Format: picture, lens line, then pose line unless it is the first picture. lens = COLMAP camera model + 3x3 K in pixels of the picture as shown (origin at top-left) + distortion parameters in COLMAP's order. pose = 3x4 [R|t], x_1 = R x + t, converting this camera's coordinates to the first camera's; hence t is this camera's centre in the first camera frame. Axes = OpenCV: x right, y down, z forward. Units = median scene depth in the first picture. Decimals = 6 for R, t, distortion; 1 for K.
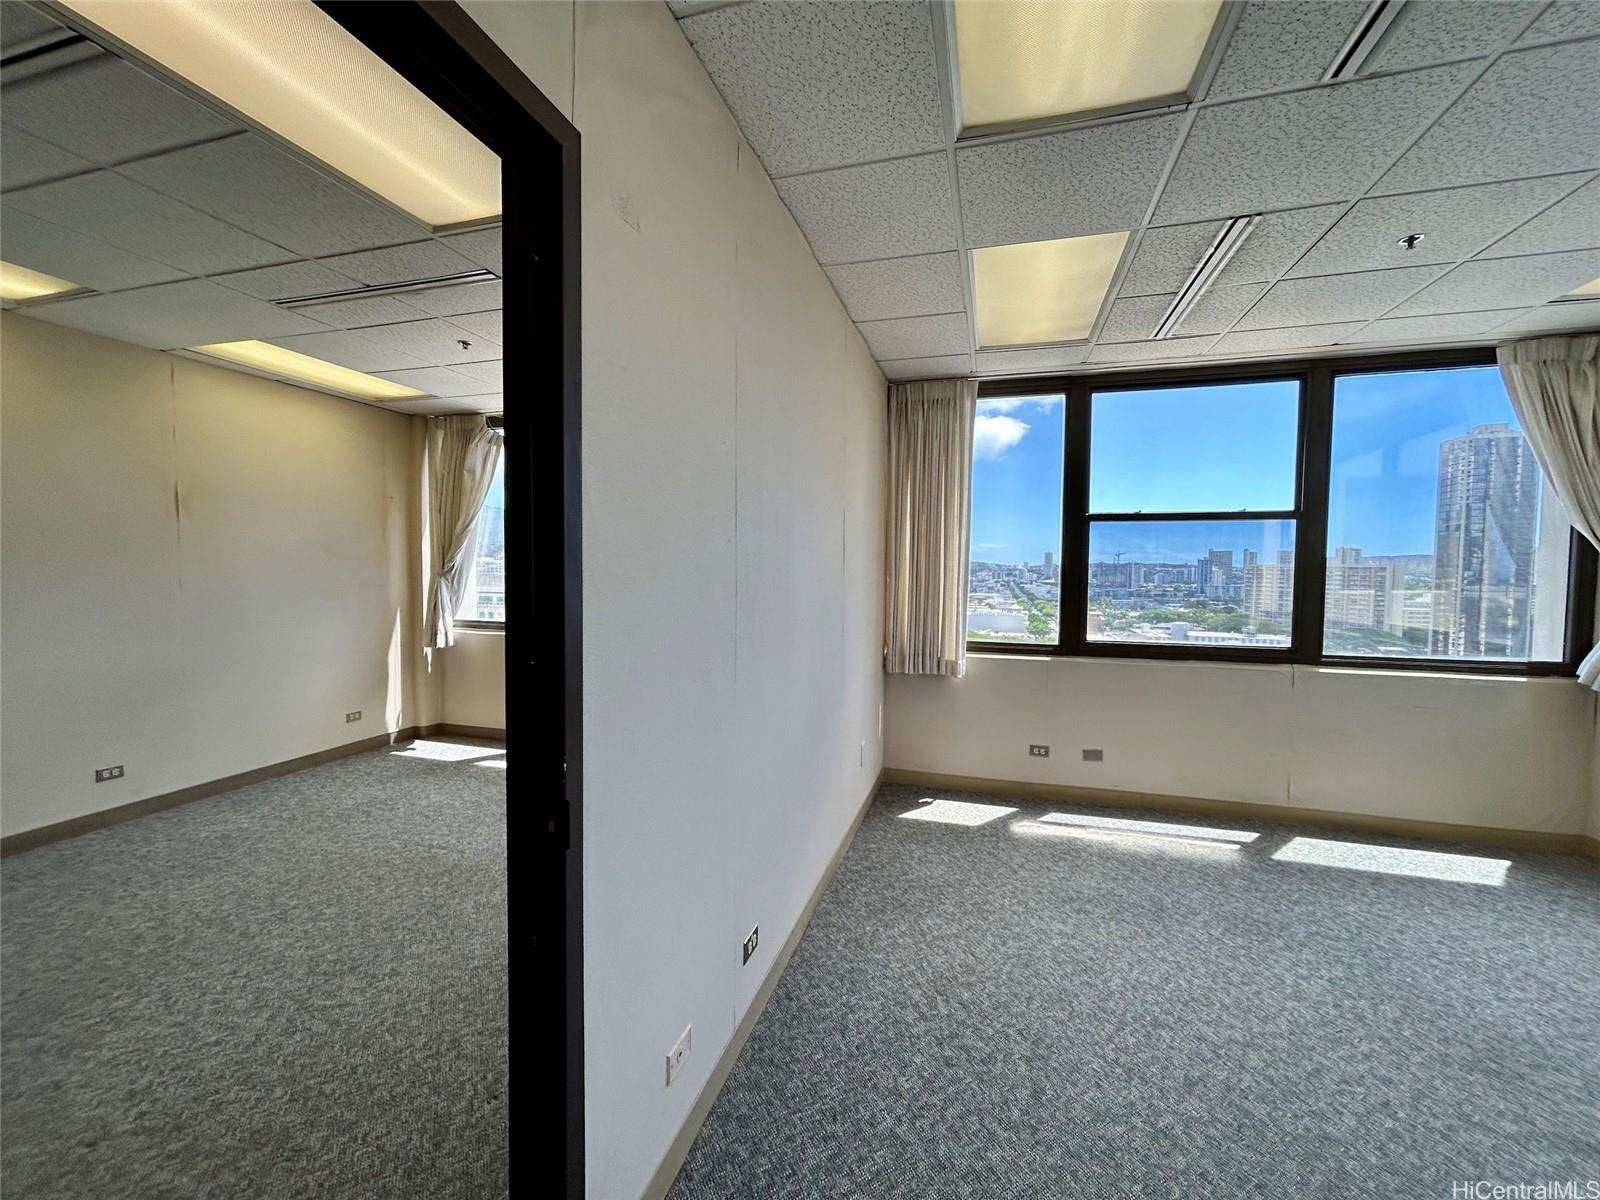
lens RADIAL K [[648.0, 0, 800.8], [0, 648.0, 596.3], [0, 0, 1]] dist [-0.001954, 0.000414]
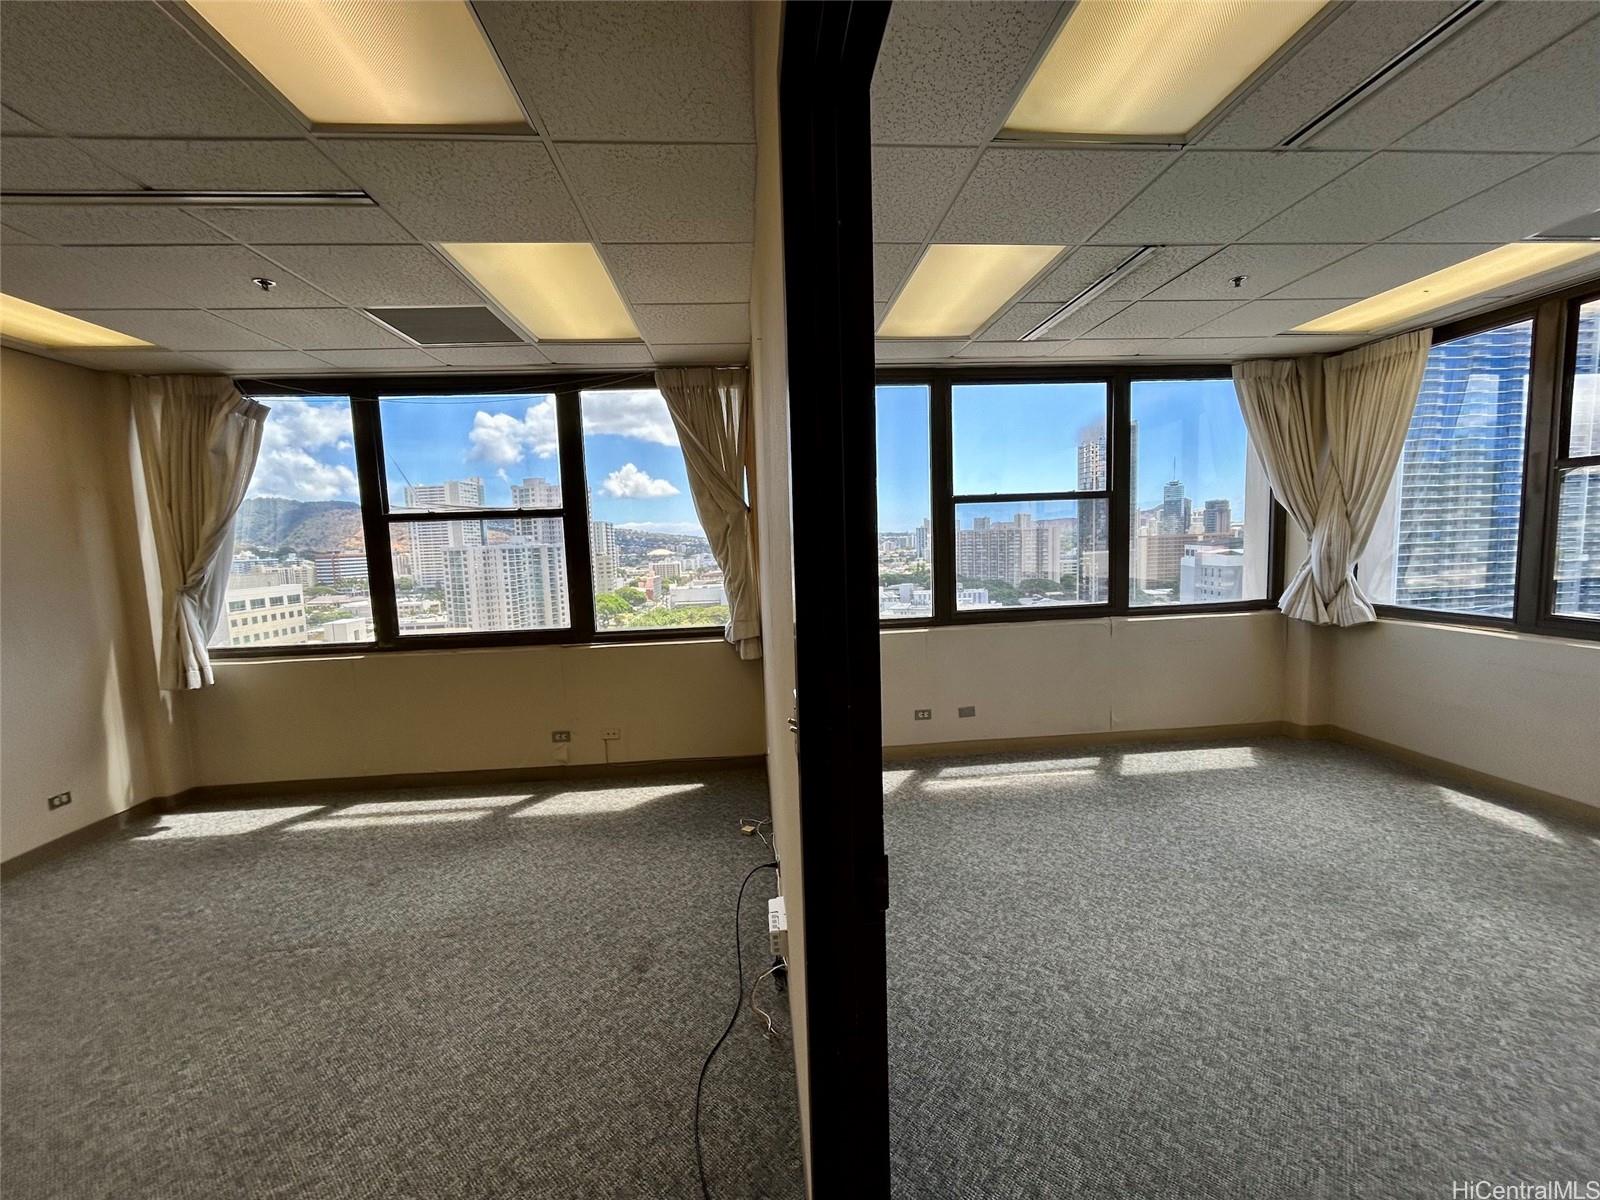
lens RADIAL K [[648.0, 0, 799.9], [0, 648.0, 603.8], [0, 0, 1]] dist [-0.001954, 0.000414]
pose [[0.930109, -0.077553, 0.359002, -0.253773], [0.061274, 0.996519, 0.056522, -0.028211], [-0.362136, -0.030574, 0.931624, 0.075677]]
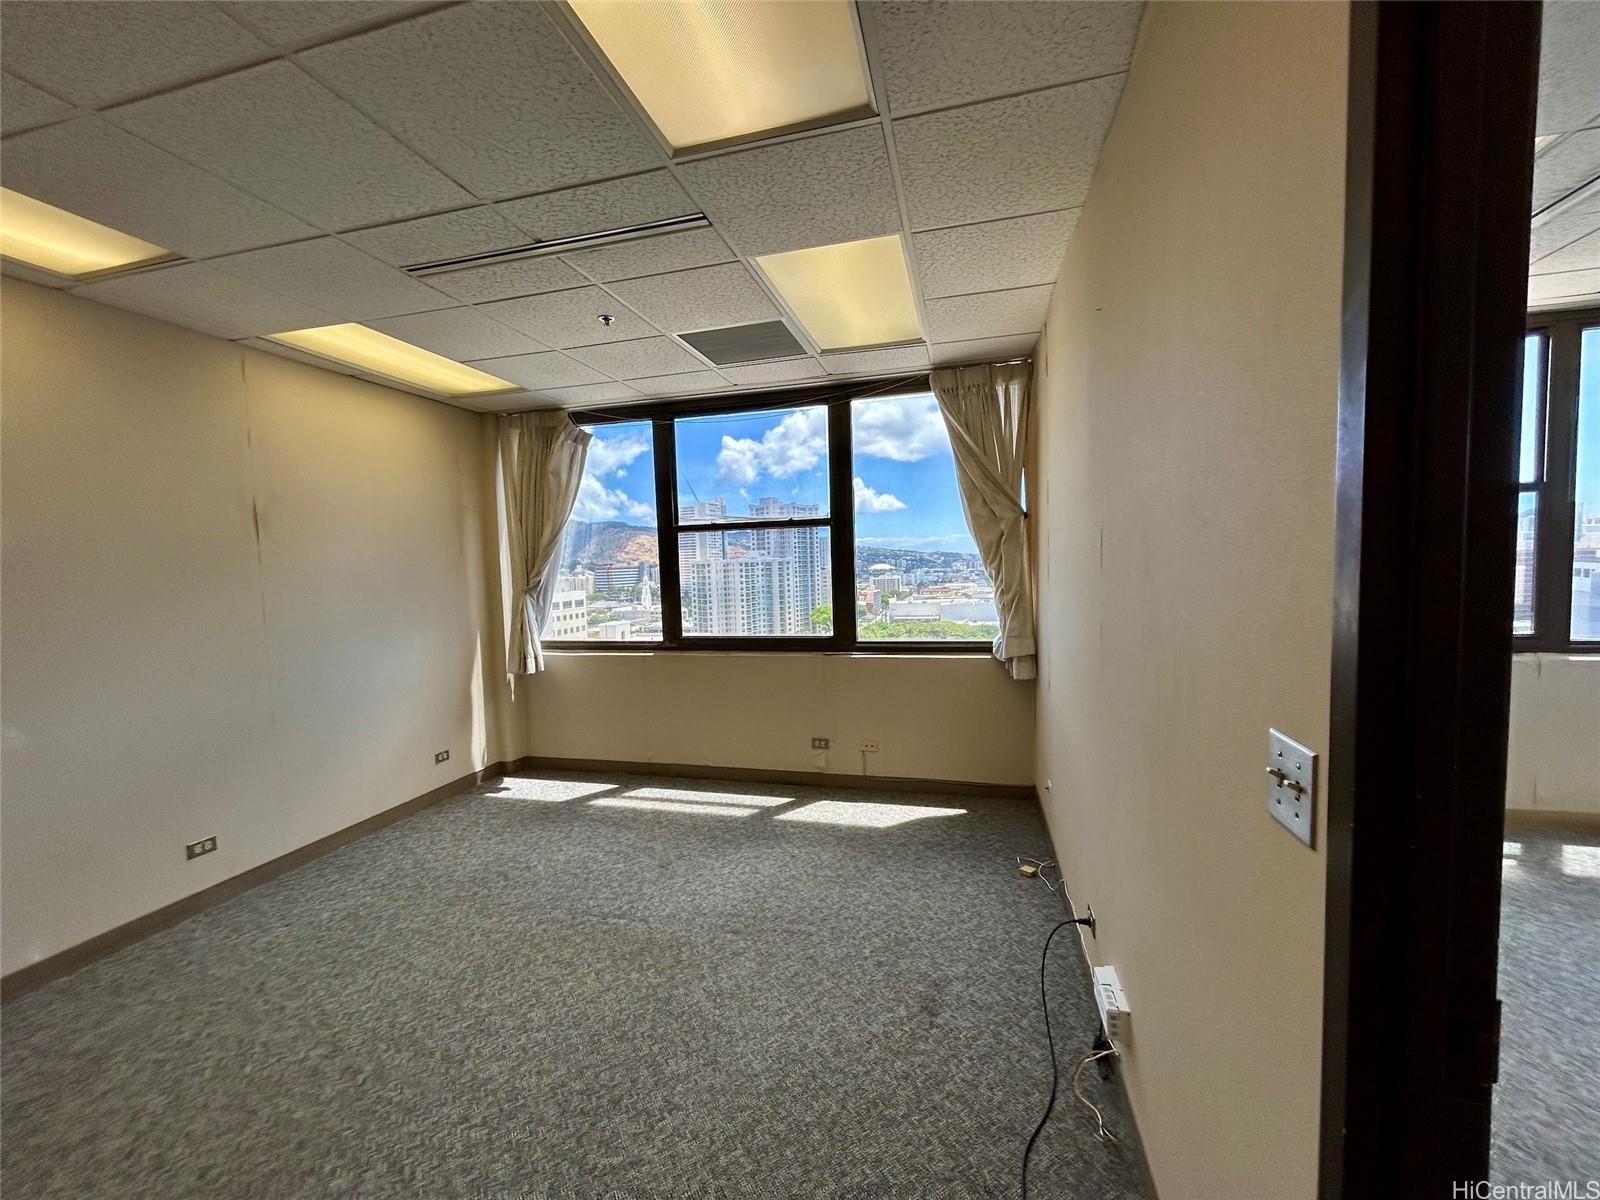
lens RADIAL K [[648.0, 0, 797.8], [0, 648.0, 603.2], [0, 0, 1]] dist [-0.001954, 0.000414]
pose [[0.998570, -0.043086, 0.031660, -0.327958], [0.042617, 0.998974, 0.015345, -0.024072], [-0.032289, -0.013973, 0.999381, 0.149875]]
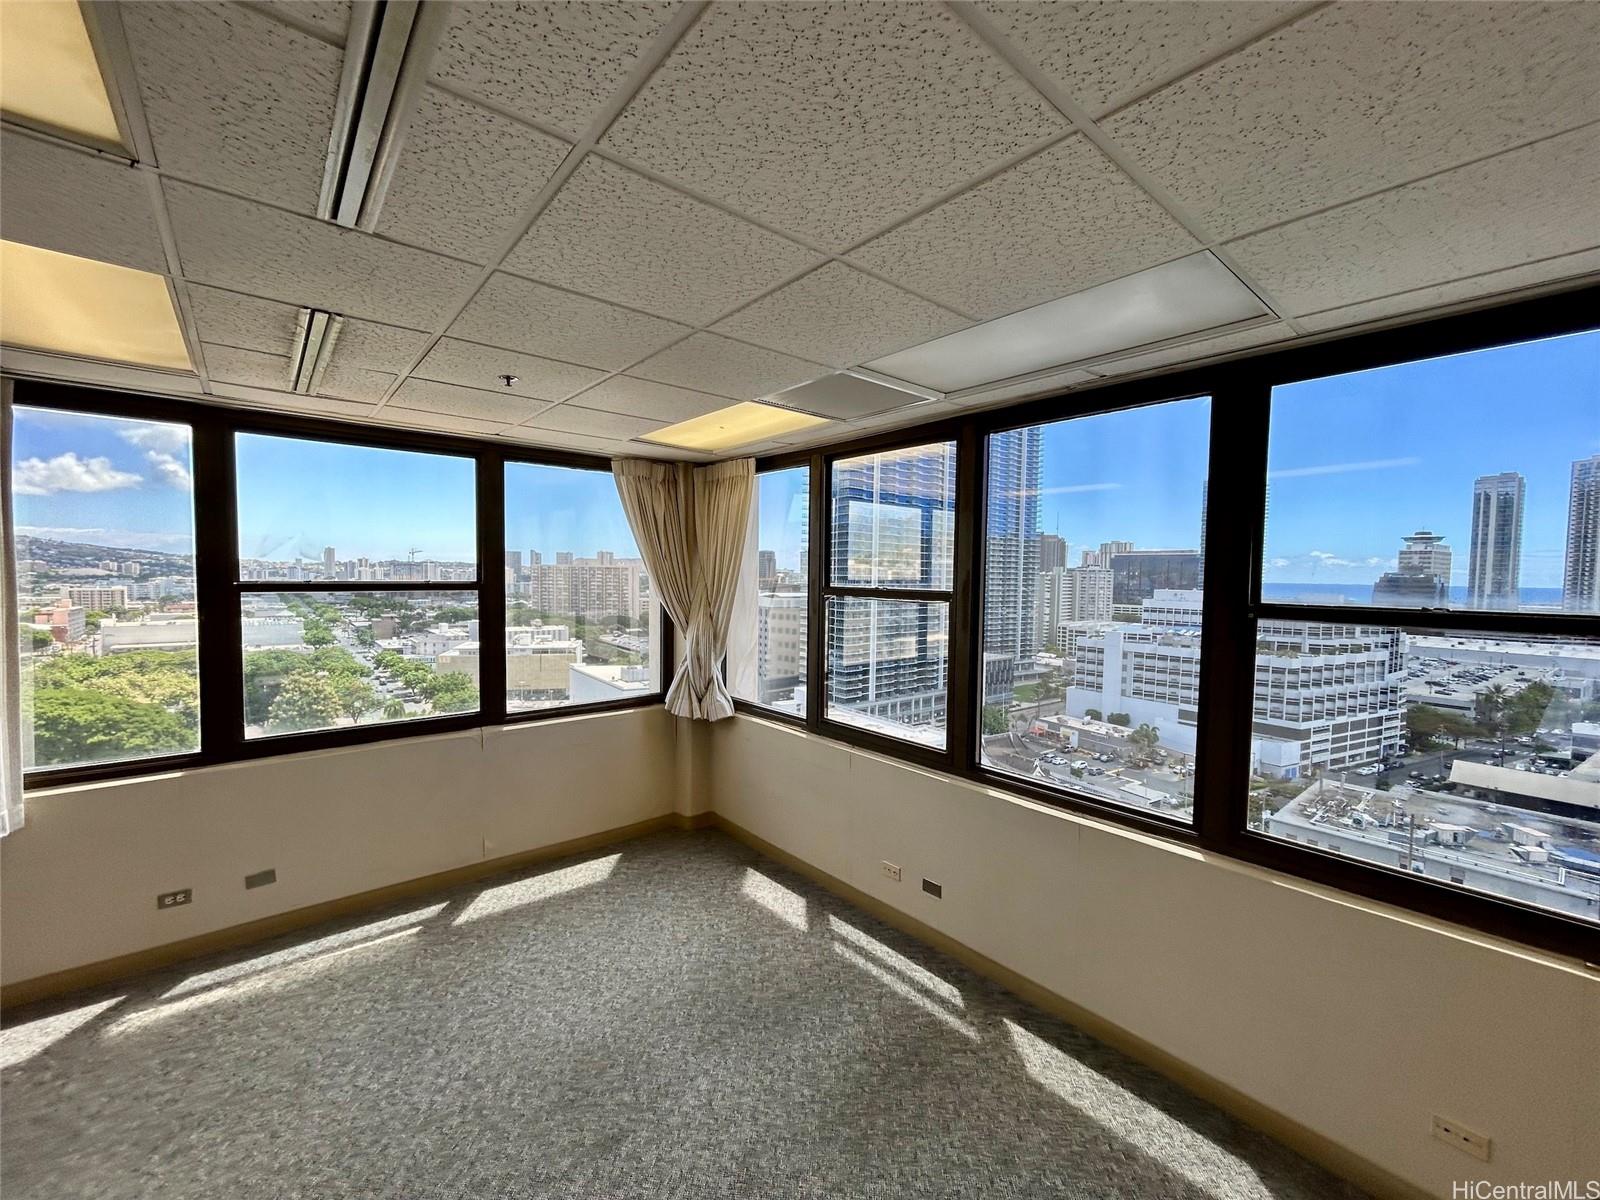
lens RADIAL K [[648.0, 0, 801.6], [0, 648.0, 602.7], [0, 0, 1]] dist [-0.001954, 0.000414]
pose [[0.544671, -0.040754, 0.837659, 0.186954], [0.030150, 0.999124, 0.029006, -0.126736], [-0.838108, 0.009457, 0.545422, -0.020232]]
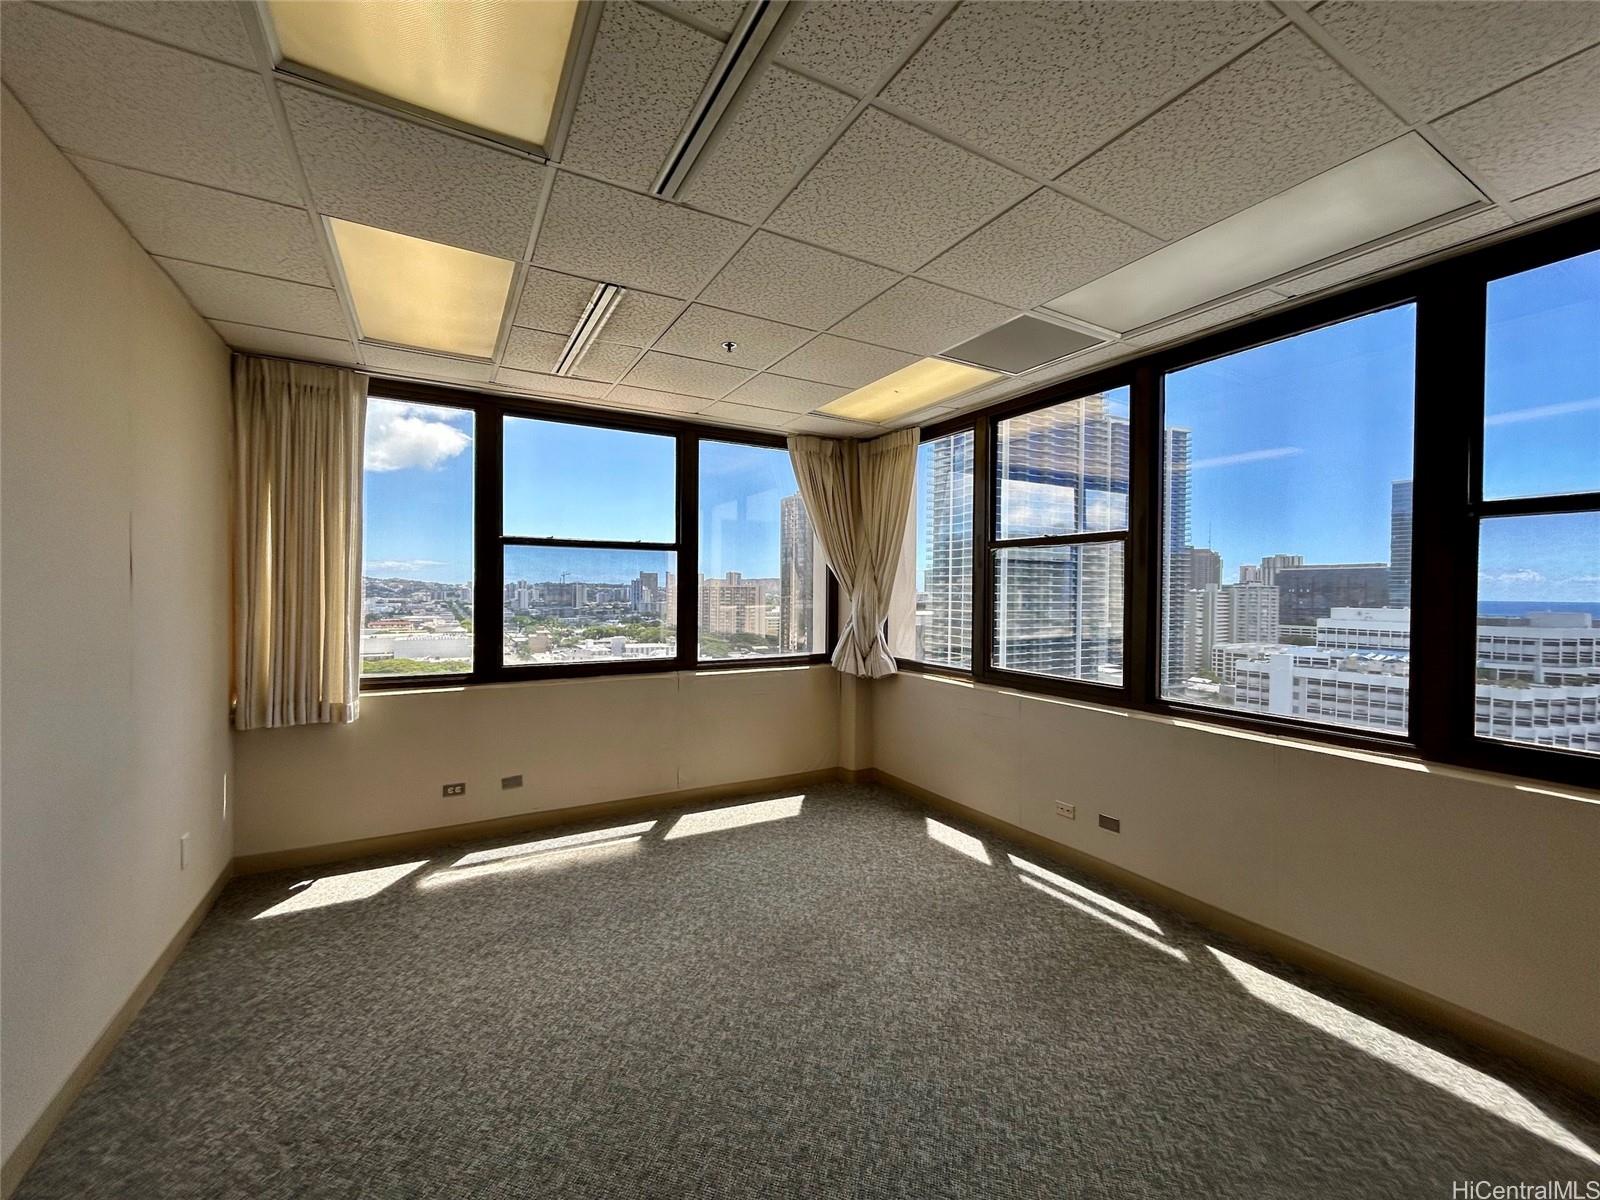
lens RADIAL K [[648.0, 0, 802.9], [0, 648.0, 595.8], [0, 0, 1]] dist [-0.001954, 0.000414]
pose [[0.690702, -0.008318, 0.723092, 0.058034], [0.030750, 0.999367, -0.017876, -0.006947], [-0.722486, 0.034582, 0.690521, -0.005427]]
